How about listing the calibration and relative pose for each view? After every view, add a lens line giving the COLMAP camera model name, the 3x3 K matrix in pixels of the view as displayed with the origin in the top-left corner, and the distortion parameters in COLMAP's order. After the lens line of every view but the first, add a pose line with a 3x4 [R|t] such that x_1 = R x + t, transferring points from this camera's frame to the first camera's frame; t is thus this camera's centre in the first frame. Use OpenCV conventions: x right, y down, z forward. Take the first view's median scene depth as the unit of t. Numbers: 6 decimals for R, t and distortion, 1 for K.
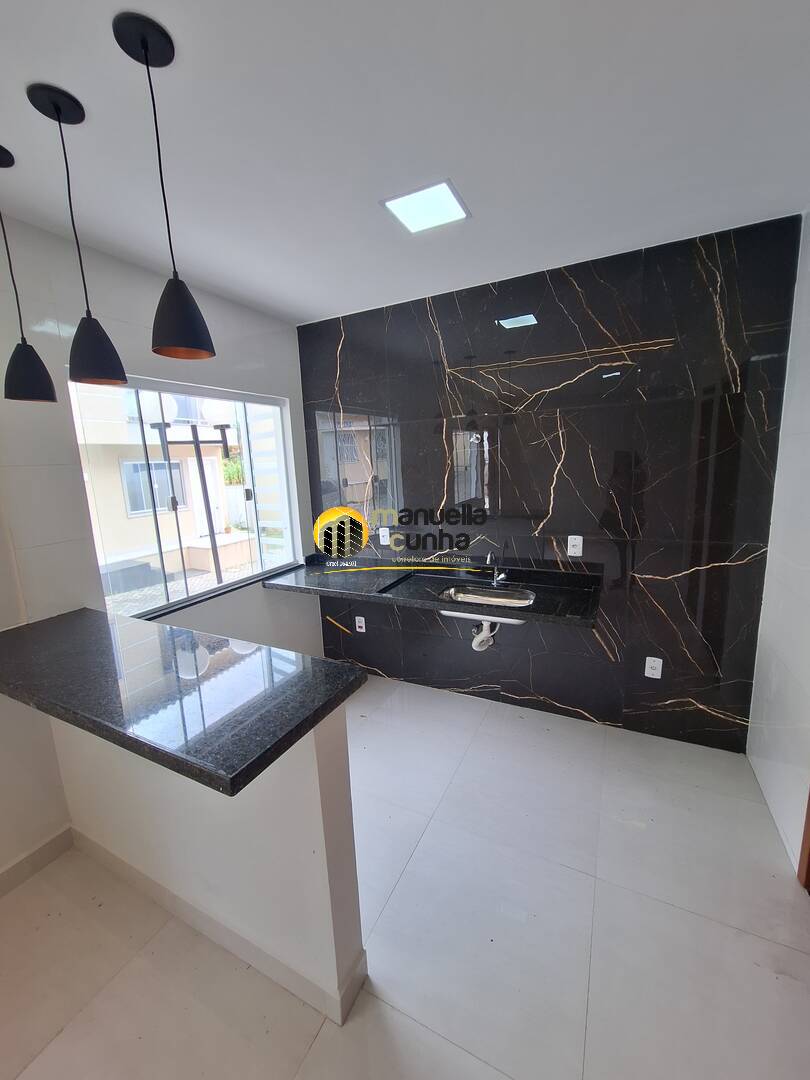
lens RADIAL K [[431.3, 0, 405.1], [0, 431.3, 535.1], [0, 0, 1]] dist [-0.001762, 0.000101]
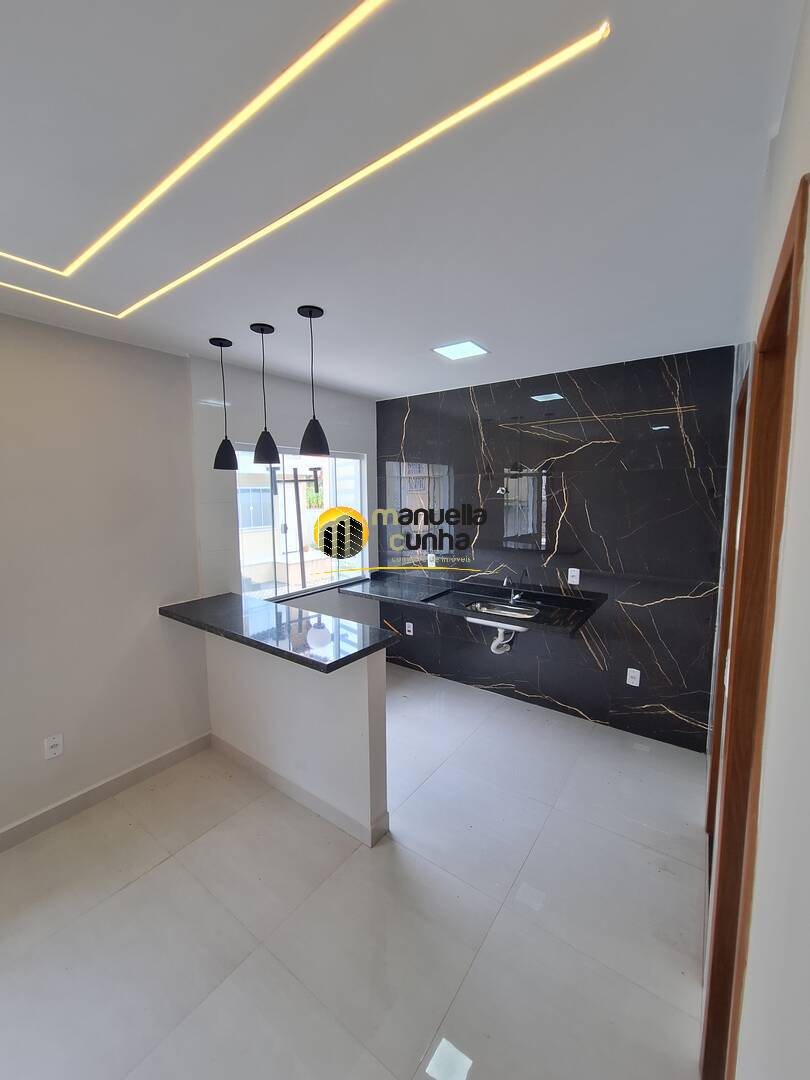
lens RADIAL K [[431.3, 0, 405.1], [0, 431.3, 535.1], [0, 0, 1]] dist [-0.001762, 0.000101]
pose [[0.985941, 0.053164, -0.158411, 0.089524], [-0.063222, 0.996246, -0.059143, 0.009811], [0.154672, 0.068326, 0.985600, -0.347043]]
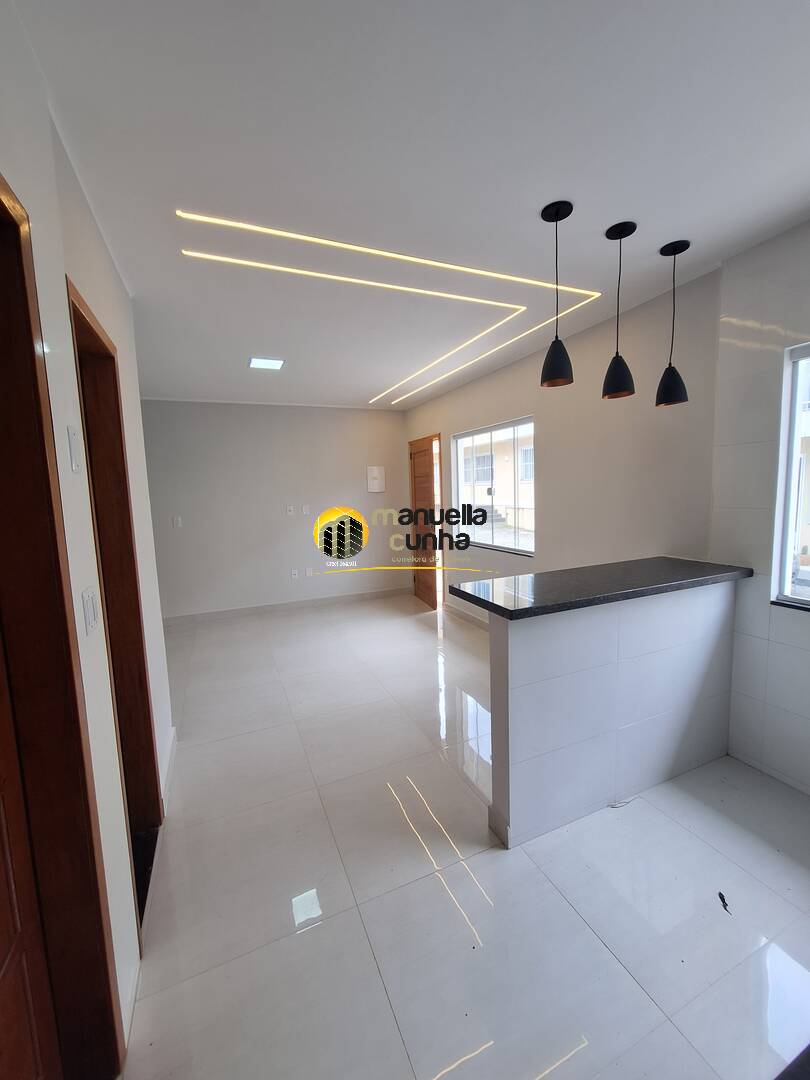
lens RADIAL K [[431.3, 0, 405.1], [0, 431.3, 535.1], [0, 0, 1]] dist [-0.001762, 0.000101]
pose [[-0.643328, 0.144835, -0.751766, 0.508426], [-0.073100, 0.965835, 0.248633, -0.095770], [0.762092, 0.214907, -0.610762, 0.719673]]
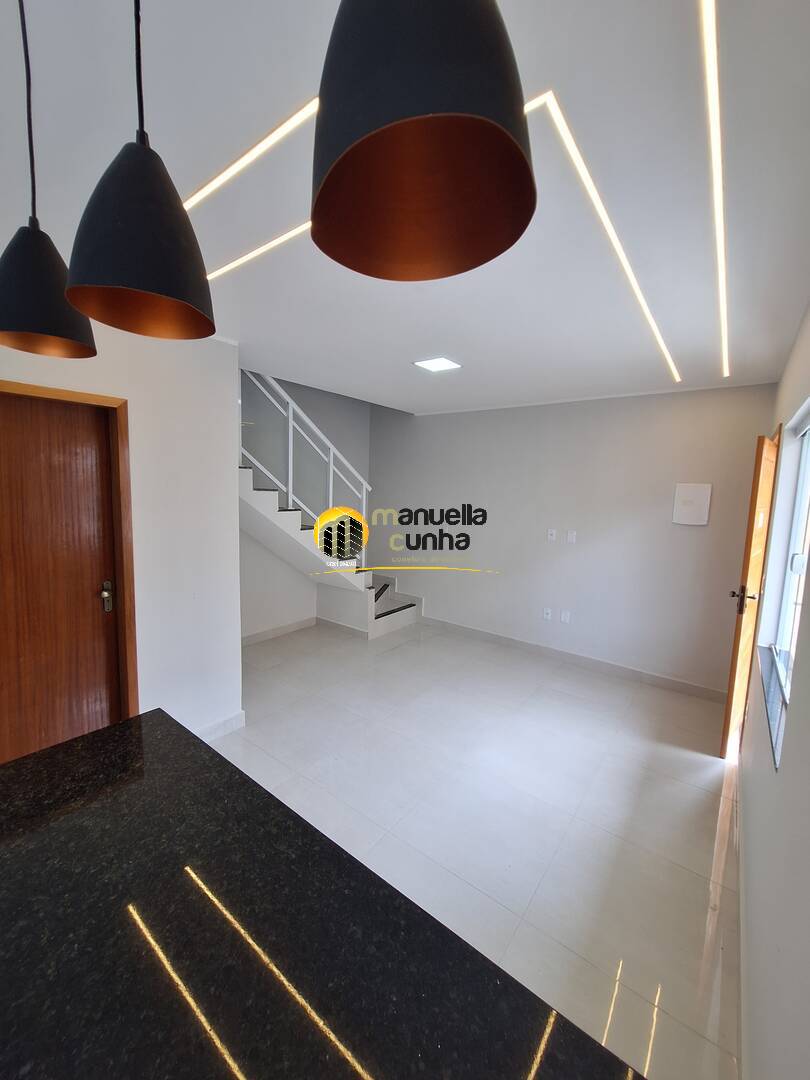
lens RADIAL K [[431.3, 0, 405.1], [0, 431.3, 535.1], [0, 0, 1]] dist [-0.001762, 0.000101]
pose [[-0.980668, -0.007967, 0.195514, -0.490705], [0.046340, 0.961292, 0.271606, -0.127320], [-0.190110, 0.275415, -0.942340, 0.676029]]
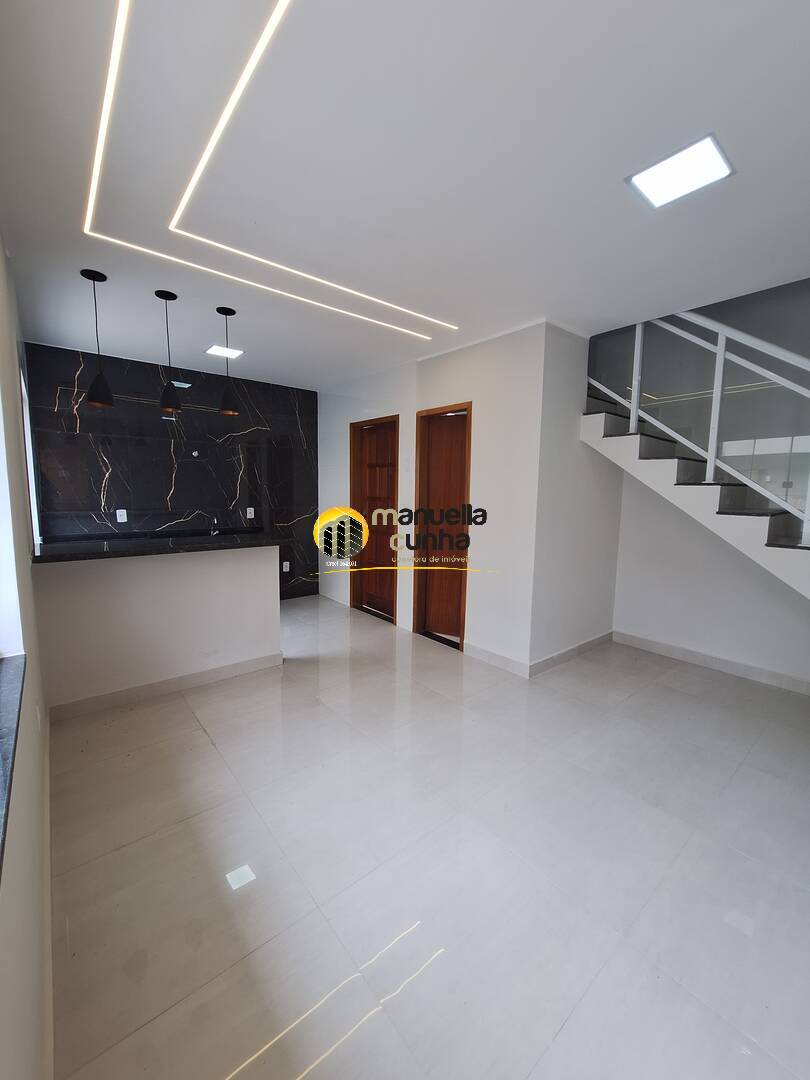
lens RADIAL K [[431.3, 0, 405.1], [0, 431.3, 535.1], [0, 0, 1]] dist [-0.001762, 0.000101]
pose [[0.406535, -0.048730, 0.912335, -1.102030], [0.127962, 0.991771, -0.004047, 0.217527], [-0.904630, 0.118389, 0.409425, -0.442765]]
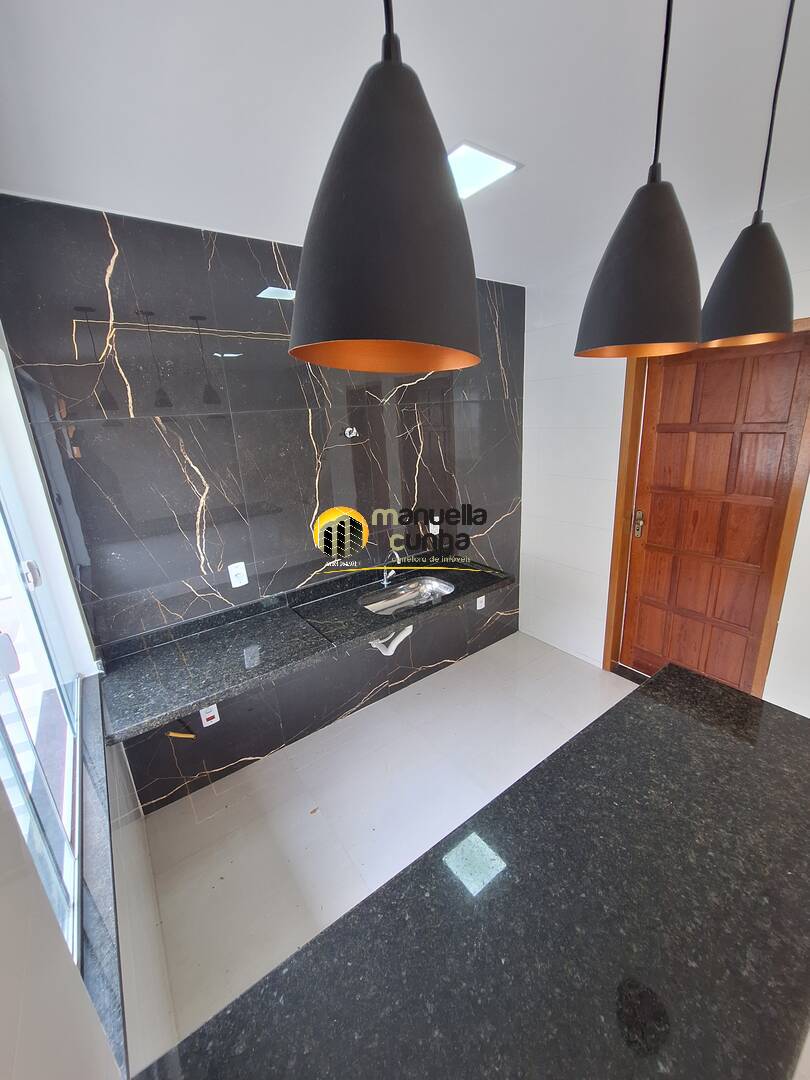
lens RADIAL K [[431.3, 0, 405.1], [0, 431.3, 535.1], [0, 0, 1]] dist [-0.001762, 0.000101]
pose [[0.461703, -0.230339, 0.856606, -0.594563], [0.186839, 0.969285, 0.159933, -0.141519], [-0.867134, 0.086206, 0.490558, 0.488602]]
